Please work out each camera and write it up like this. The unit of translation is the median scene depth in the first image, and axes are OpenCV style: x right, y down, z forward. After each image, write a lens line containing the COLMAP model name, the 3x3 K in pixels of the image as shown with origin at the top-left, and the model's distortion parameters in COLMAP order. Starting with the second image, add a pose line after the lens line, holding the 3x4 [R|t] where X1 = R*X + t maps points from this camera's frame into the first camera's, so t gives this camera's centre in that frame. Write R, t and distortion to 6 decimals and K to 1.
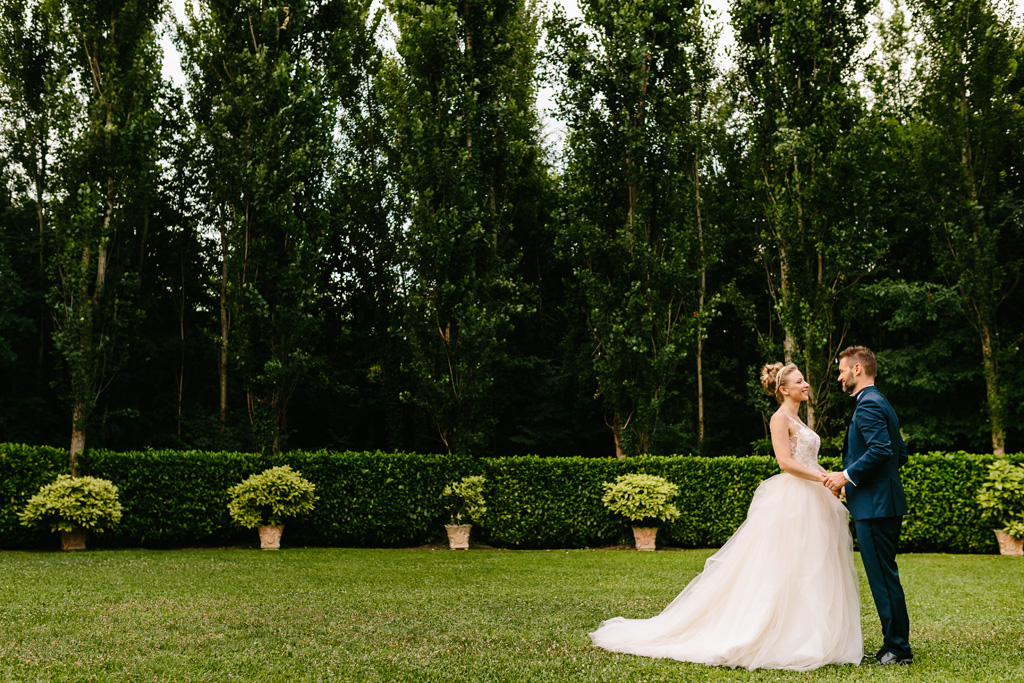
lens RADIAL K [[1012.7, 0, 512.0], [0, 1012.7, 341.5], [0, 0, 1]] dist [0.002205, 0.005826]
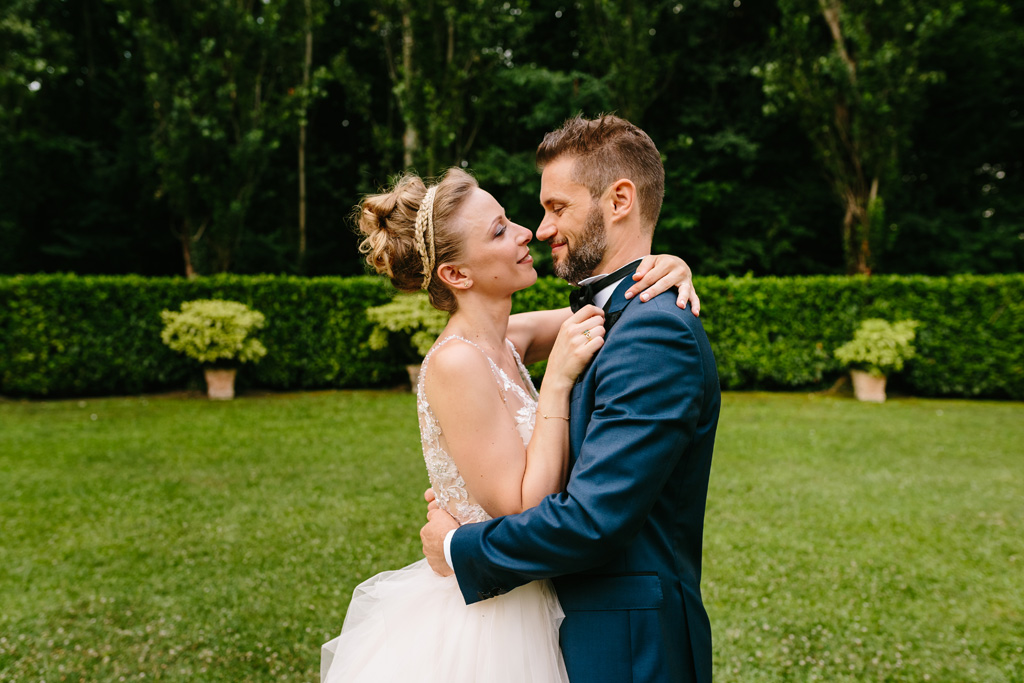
lens RADIAL K [[1012.7, 0, 512.0], [0, 1012.7, 341.5], [0, 0, 1]] dist [0.002205, 0.005826]
pose [[0.935301, -0.015596, 0.353510, 0.063636], [-0.054450, 0.980786, 0.187332, 0.005349], [-0.349640, -0.194460, 0.916481, 0.206257]]
